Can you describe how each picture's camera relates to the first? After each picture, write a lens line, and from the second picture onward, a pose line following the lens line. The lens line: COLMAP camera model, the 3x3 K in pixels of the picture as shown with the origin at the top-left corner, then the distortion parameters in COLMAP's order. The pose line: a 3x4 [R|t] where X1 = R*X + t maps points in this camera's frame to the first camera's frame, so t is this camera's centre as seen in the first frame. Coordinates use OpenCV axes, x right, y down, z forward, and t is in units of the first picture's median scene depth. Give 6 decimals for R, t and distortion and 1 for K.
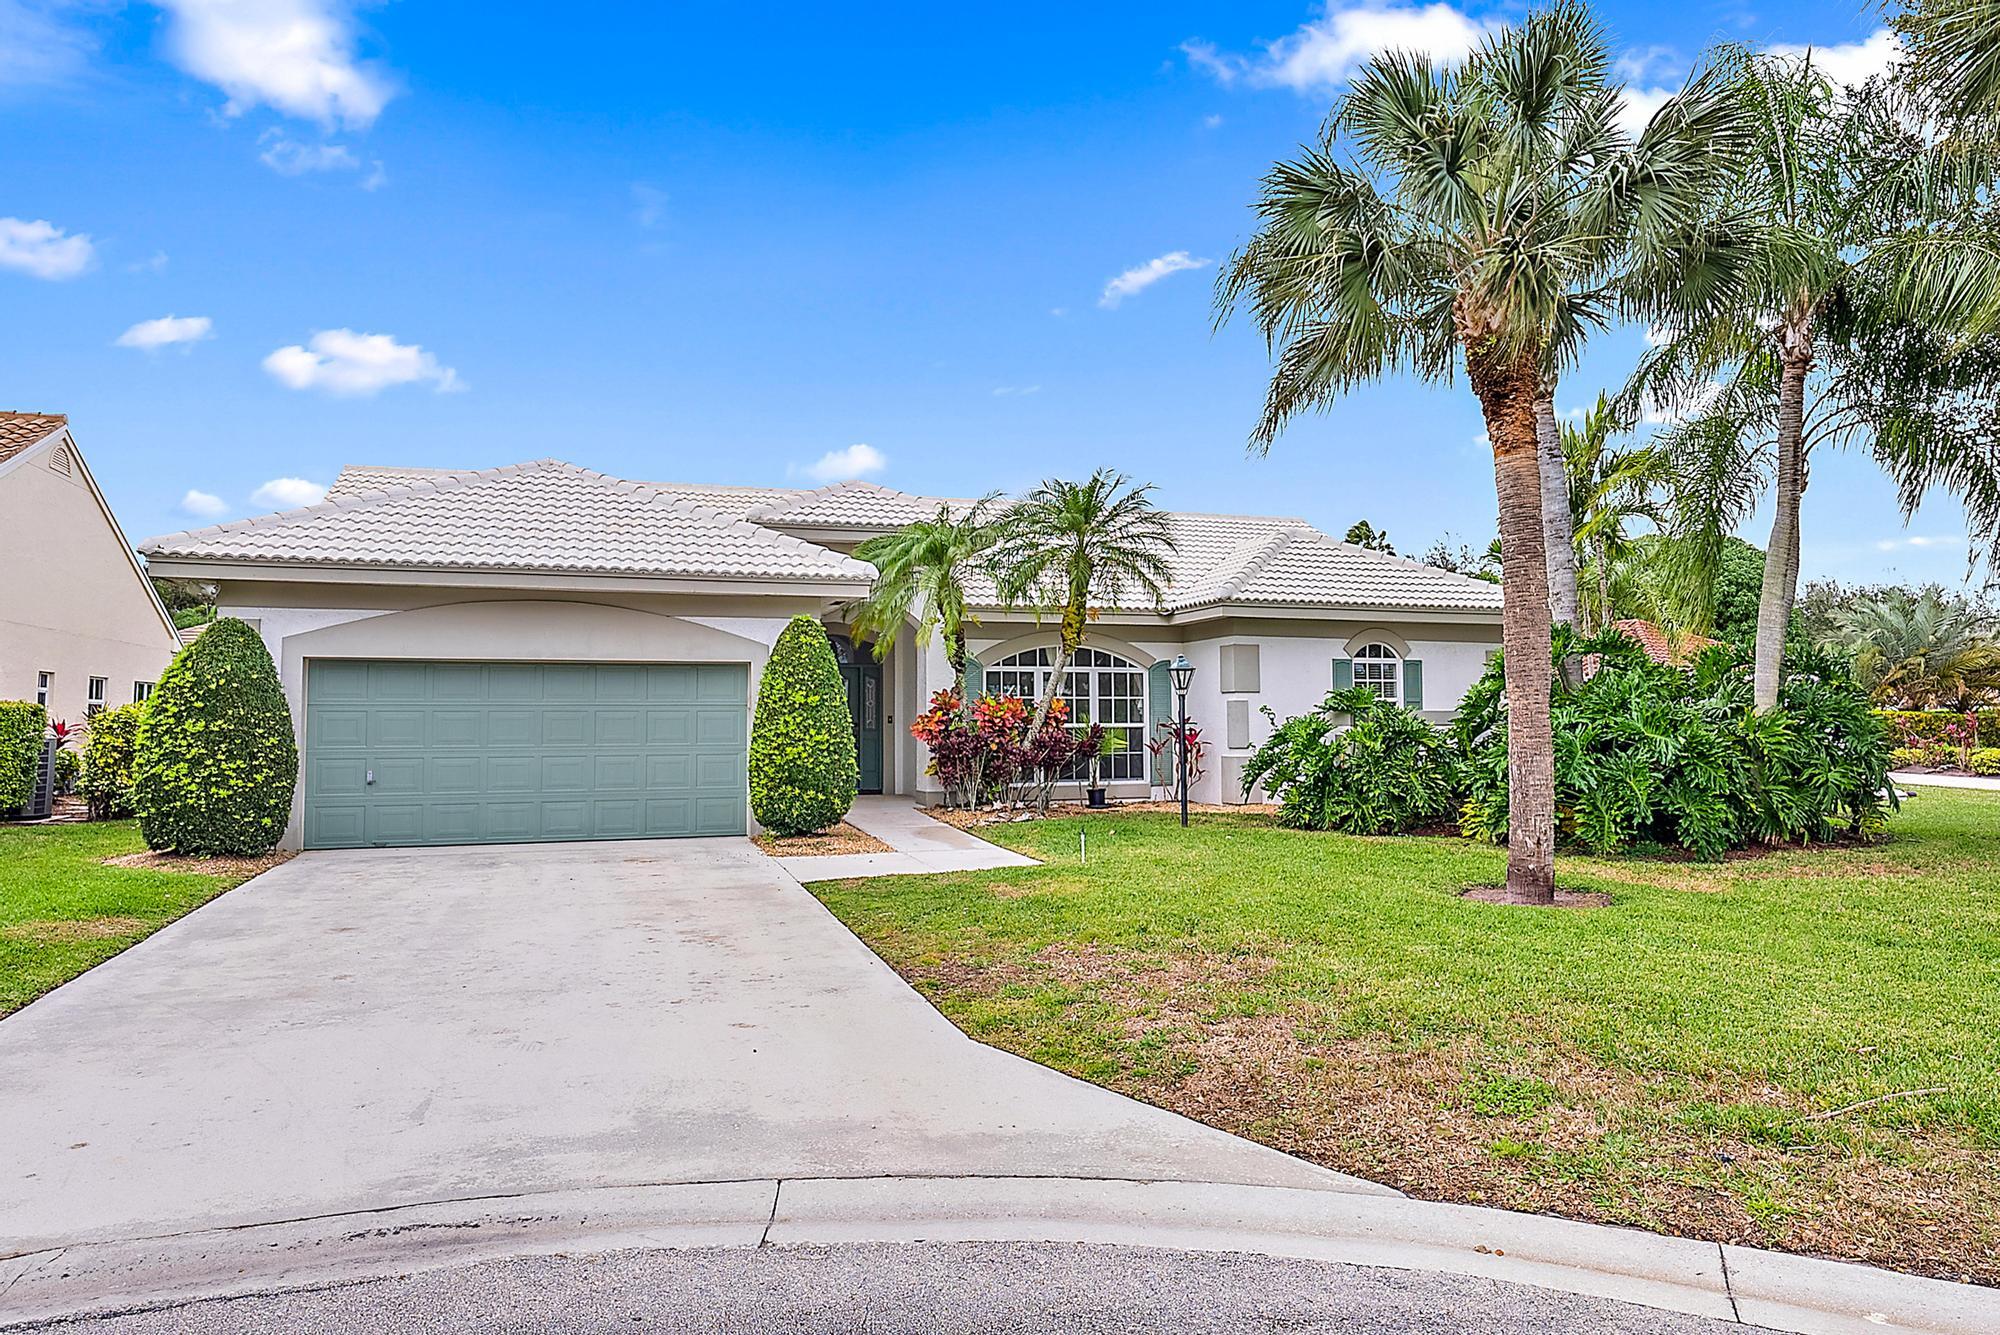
lens RADIAL K [[1217.7, 0, 1000.3], [0, 1217.7, 665.2], [0, 0, 1]] dist [-0.004101, -0.000309]
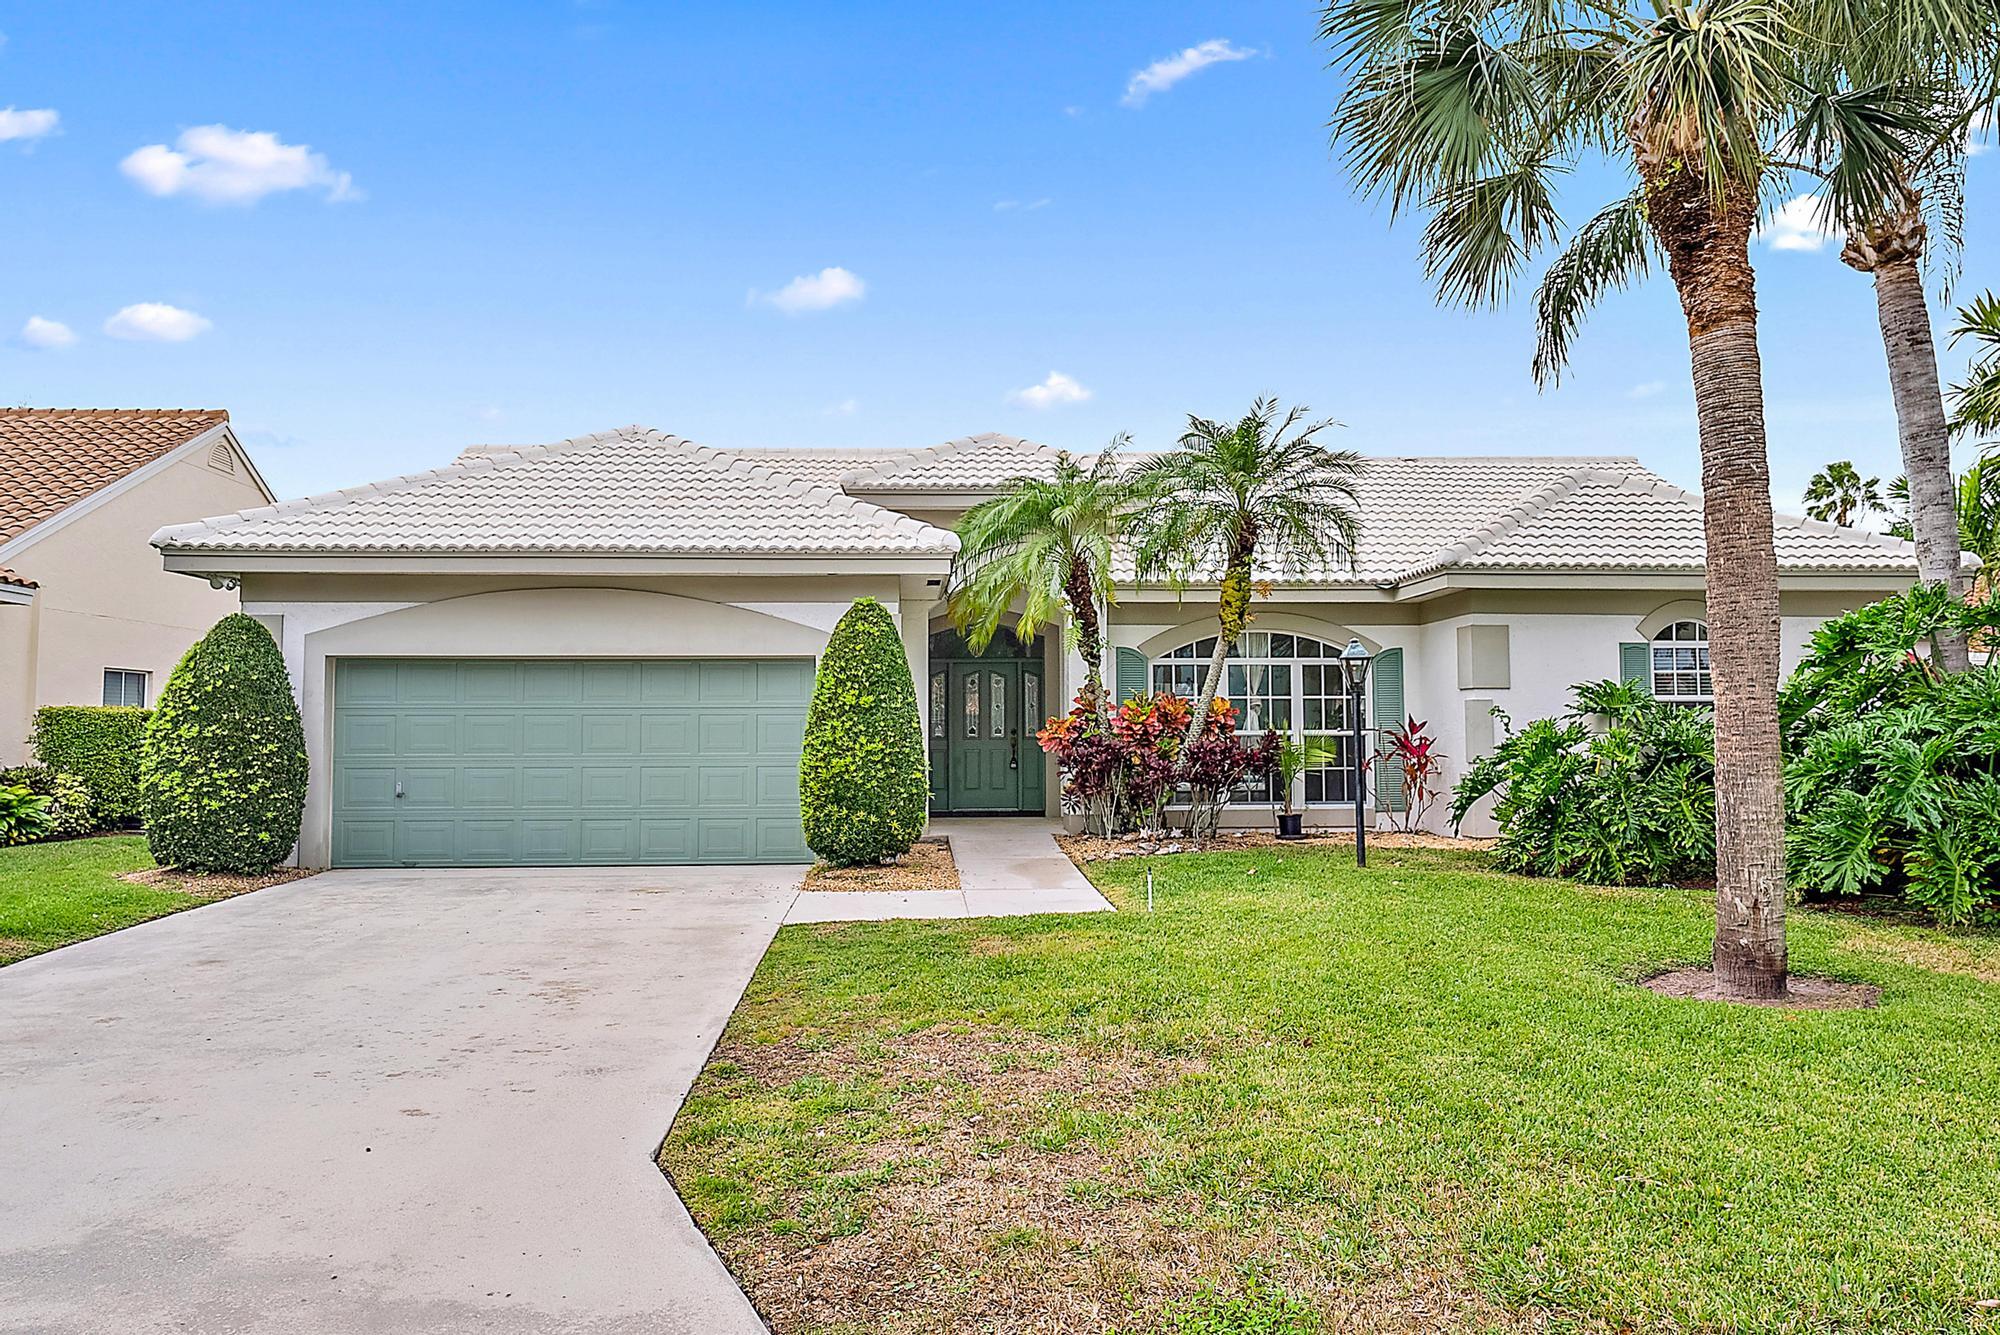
lens RADIAL K [[1422.3, 0, 999.9], [0, 1422.3, 667.5], [0, 0, 1]] dist [-0.000843, 0.000939]
pose [[0.966280, -0.010504, -0.257279, 0.172013], [0.011179, 0.999937, 0.001163, 0.005899], [0.257250, -0.004000, 0.966336, 0.095268]]
